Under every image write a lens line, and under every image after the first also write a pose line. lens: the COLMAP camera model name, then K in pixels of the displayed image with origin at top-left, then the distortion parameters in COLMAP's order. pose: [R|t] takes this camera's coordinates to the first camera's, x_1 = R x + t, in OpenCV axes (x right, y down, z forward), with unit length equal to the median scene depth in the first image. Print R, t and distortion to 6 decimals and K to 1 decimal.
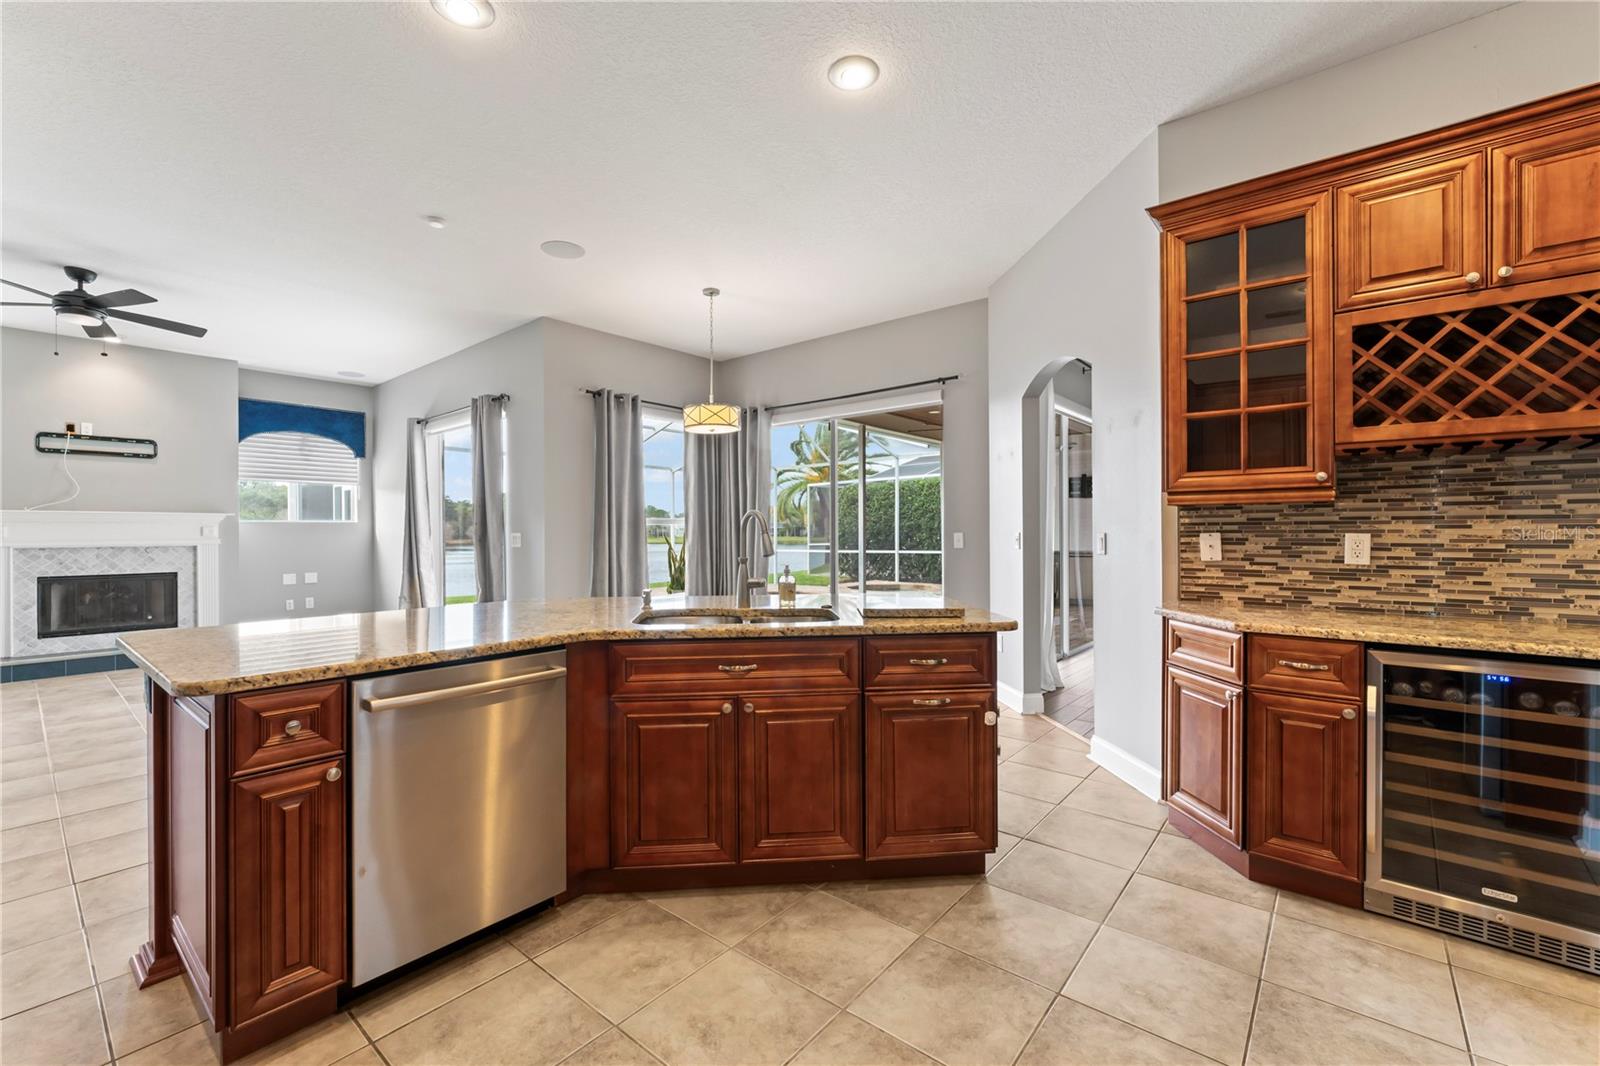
lens RADIAL K [[675.2, 0, 784.2], [0, 675.2, 534.2], [0, 0, 1]] dist [-0.000612, 0.000814]
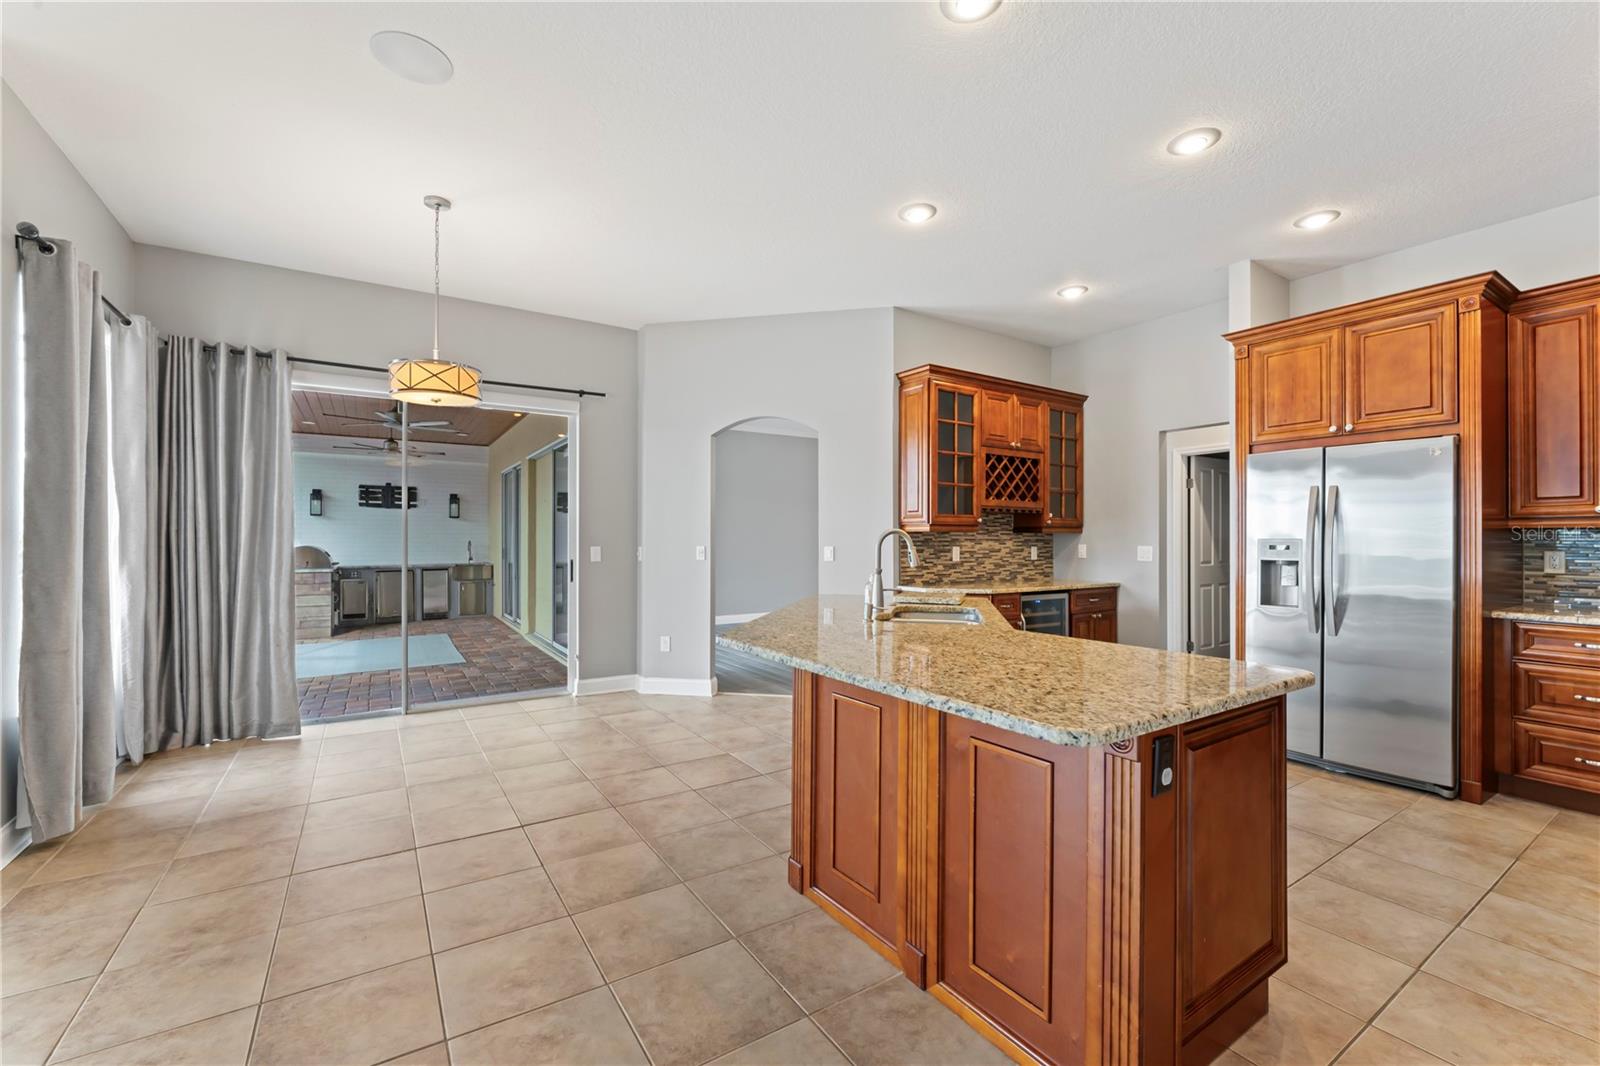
lens RADIAL K [[675.2, 0, 789.1], [0, 675.2, 540.6], [0, 0, 1]] dist [-0.000612, 0.000814]
pose [[0.287926, 0.006169, 0.957633, -0.570653], [0.002015, 0.999973, -0.007047, -0.002570], [-0.957651, 0.003959, 0.287906, 0.386180]]
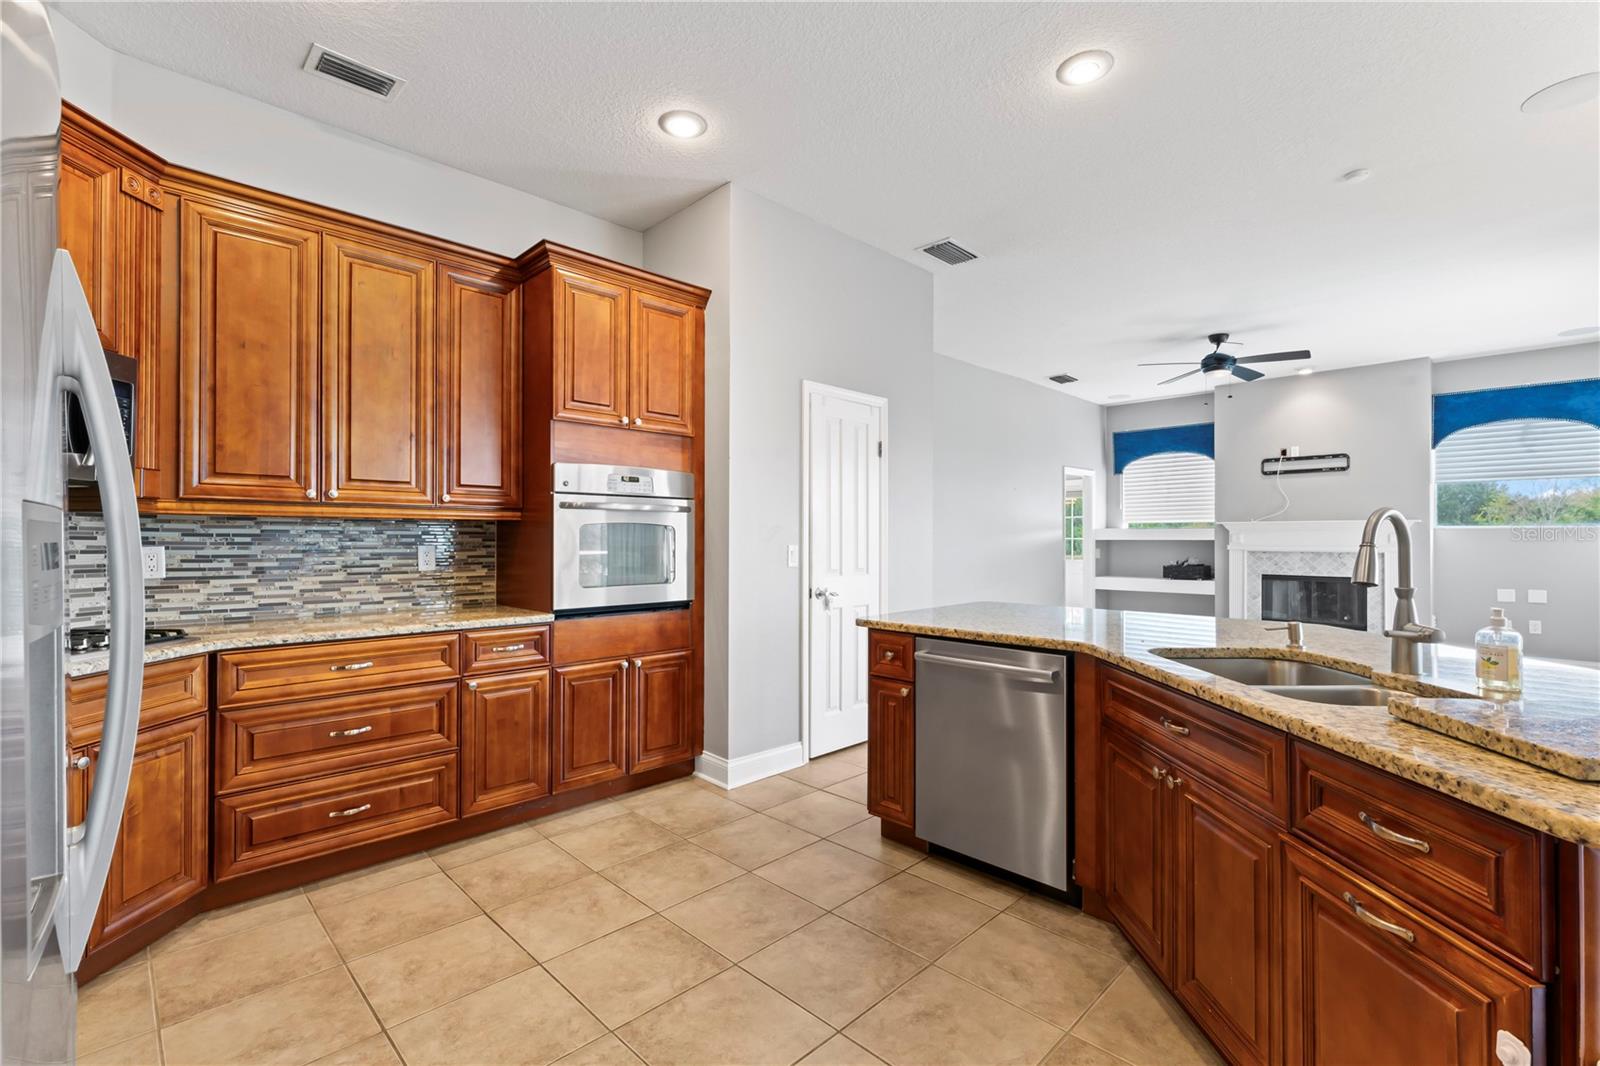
lens RADIAL K [[698.5, 0, 789.1], [0, 698.5, 536.0], [0, 0, 1]] dist [-0.009091, 0.003596]
pose [[-0.099541, -0.001094, -0.995033, 0.282044], [-0.004809, 0.999988, -0.000618, -0.003246], [0.995022, 0.004724, -0.099545, 0.251058]]
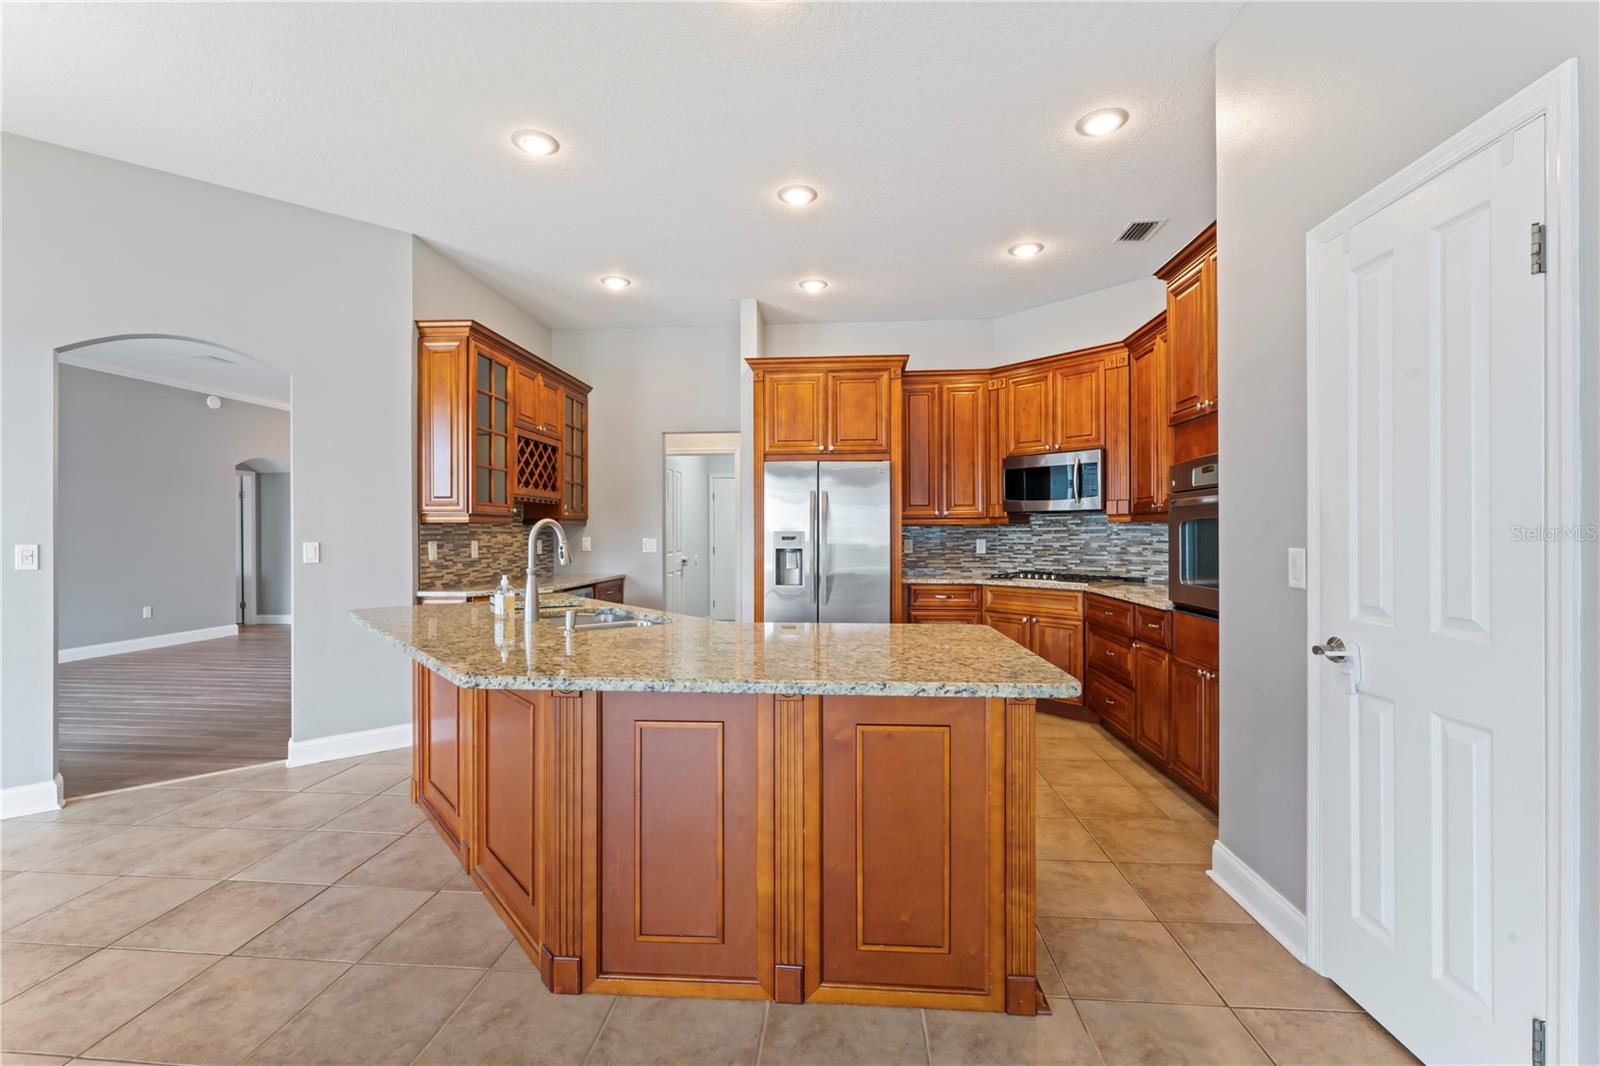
lens RADIAL K [[698.5, 0, 811.7], [0, 698.5, 533.6], [0, 0, 1]] dist [-0.009091, 0.003596]
pose [[-0.599177, 0.006788, 0.800588, -0.500858], [0.009033, 0.999958, -0.001718, -0.003670], [-0.800566, 0.006203, -0.599213, 0.601409]]
